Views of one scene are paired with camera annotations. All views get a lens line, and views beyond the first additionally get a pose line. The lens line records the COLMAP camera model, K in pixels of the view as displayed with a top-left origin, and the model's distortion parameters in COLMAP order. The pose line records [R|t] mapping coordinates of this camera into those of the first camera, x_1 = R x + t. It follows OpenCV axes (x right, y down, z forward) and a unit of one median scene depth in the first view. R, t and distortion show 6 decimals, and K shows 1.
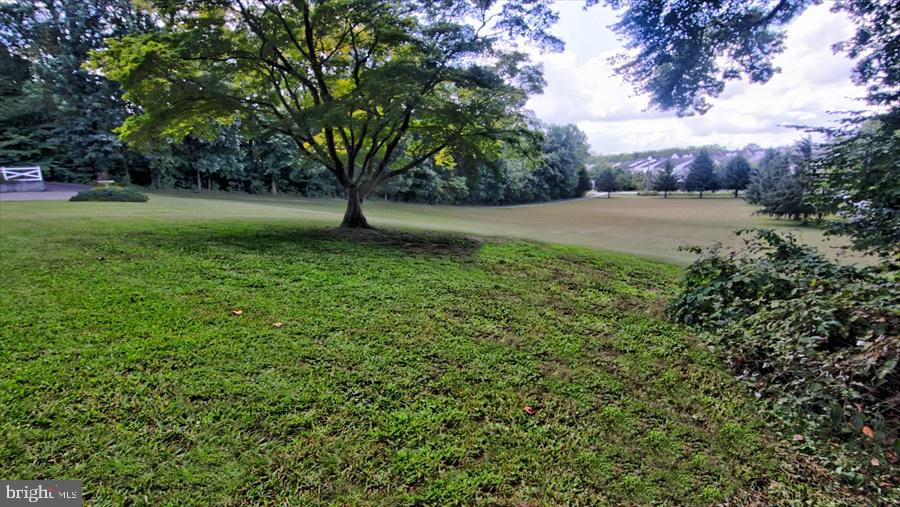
lens RADIAL K [[486.2, 0, 448.0], [0, 486.2, 255.5], [0, 0, 1]] dist [-0.011222, -0.004890]
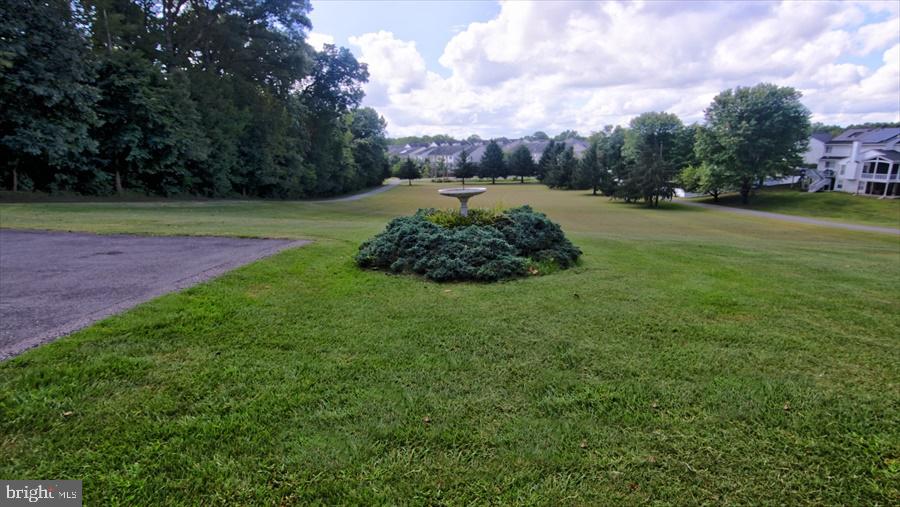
lens RADIAL K [[486.2, 0, 450.6], [0, 486.2, 251.5], [0, 0, 1]] dist [-0.011222, -0.004890]
pose [[0.848059, -0.092354, 0.521791, -0.142627], [0.083054, 0.995691, 0.041246, -0.020914], [-0.523352, 0.008358, 0.852075, 0.127575]]
